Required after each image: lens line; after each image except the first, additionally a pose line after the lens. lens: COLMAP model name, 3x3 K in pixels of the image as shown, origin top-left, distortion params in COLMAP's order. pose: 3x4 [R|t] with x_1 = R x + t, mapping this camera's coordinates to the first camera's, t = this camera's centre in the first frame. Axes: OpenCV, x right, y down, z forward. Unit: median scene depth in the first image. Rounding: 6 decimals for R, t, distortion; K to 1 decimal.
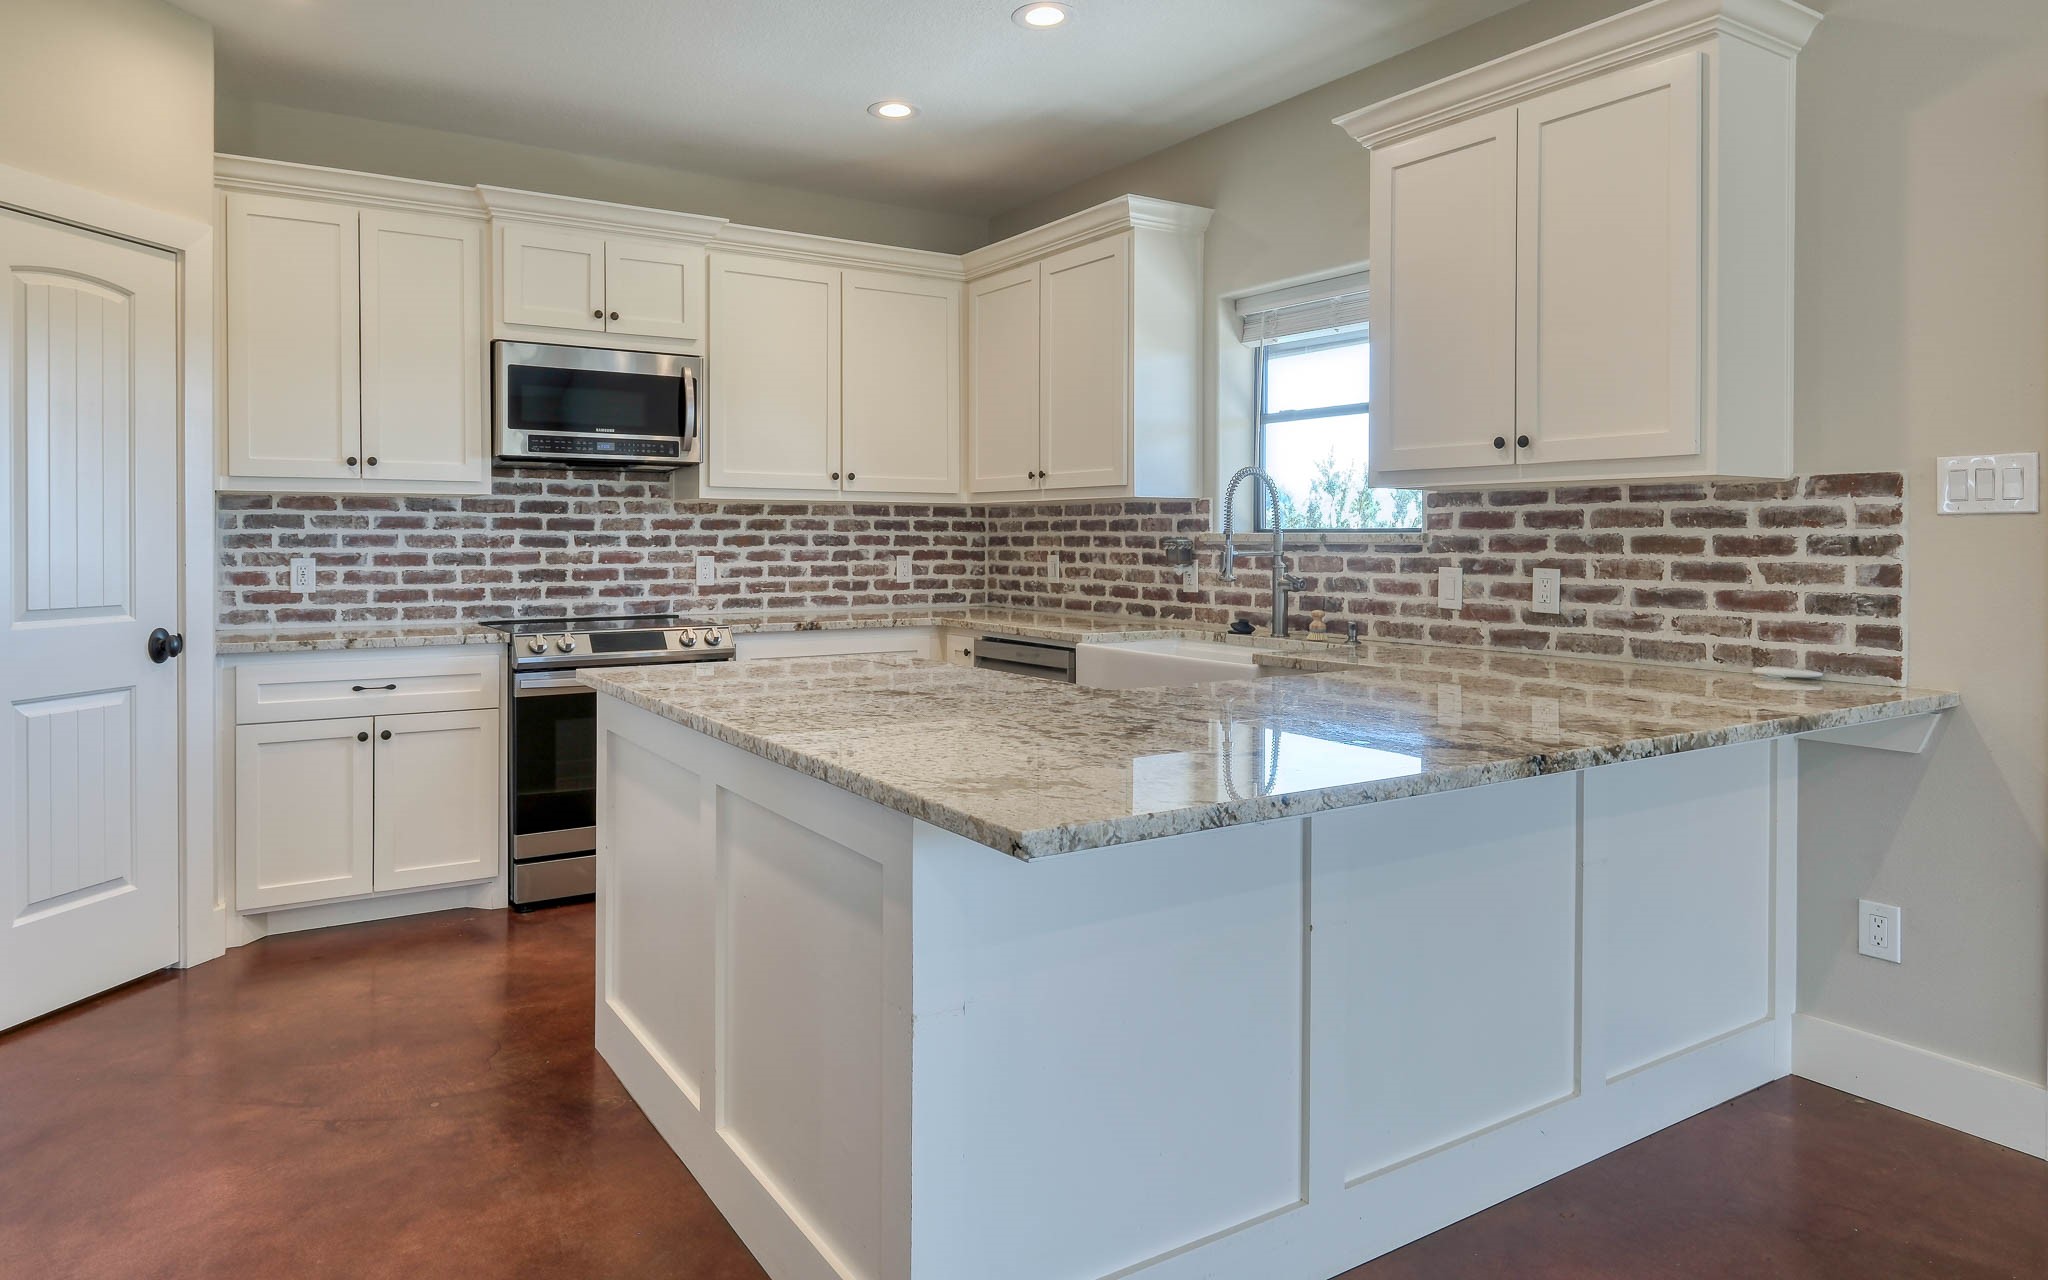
lens RADIAL K [[958.9, 0, 982.2], [0, 958.9, 642.1], [0, 0, 1]] dist [0.002775, 0.000322]
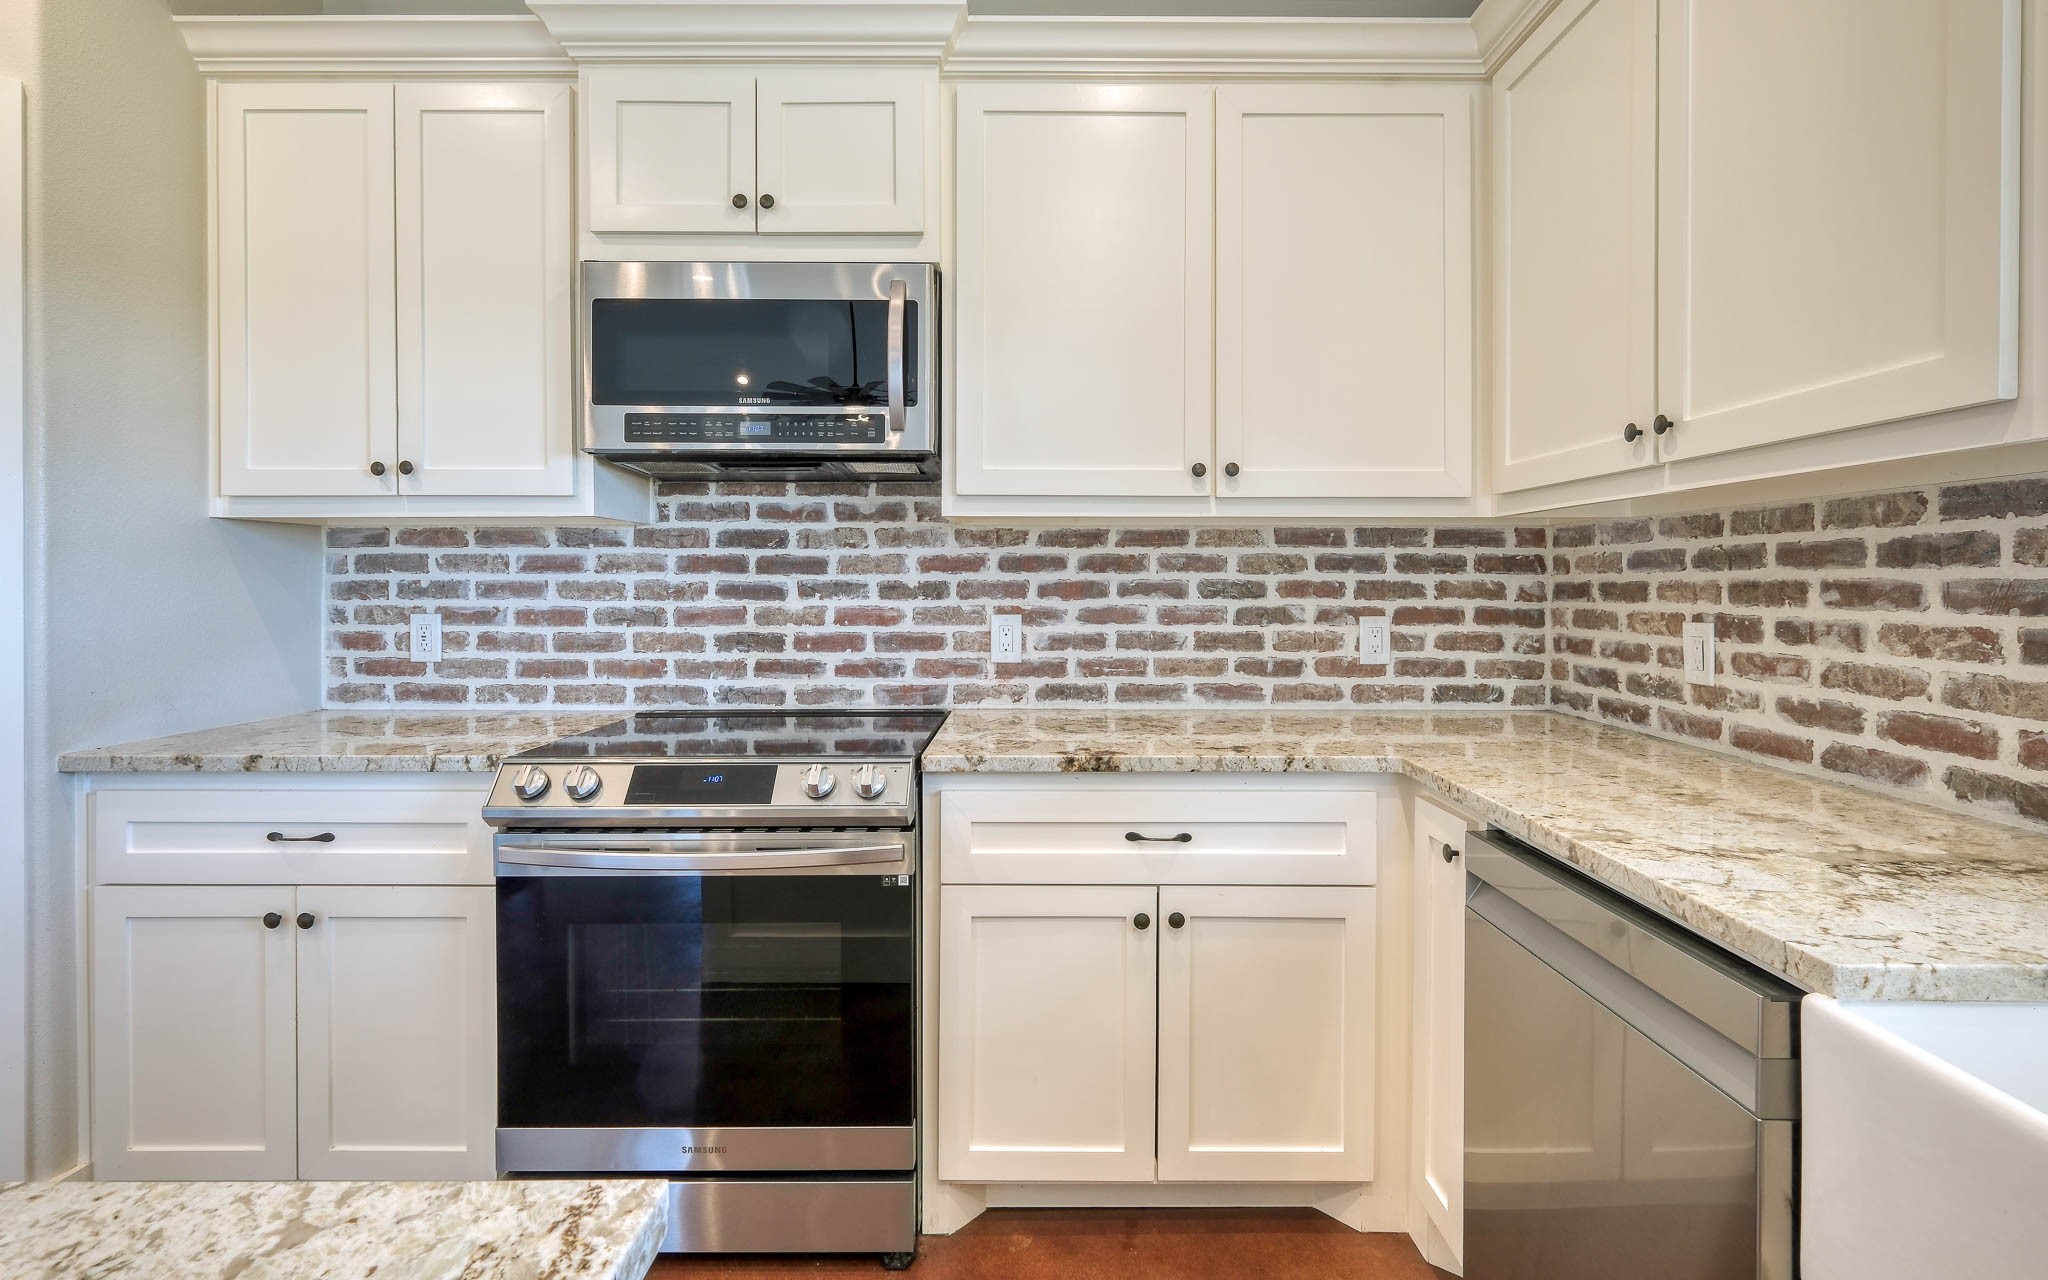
lens RADIAL K [[957.8, 0, 1025.1], [0, 957.8, 603.8], [0, 0, 1]] dist [0.001098, 0.000039]
pose [[0.856533, 0.009827, -0.515999, 0.038390], [-0.055280, 0.995814, -0.072798, -0.054032], [0.513123, 0.090878, 0.853490, 0.494643]]
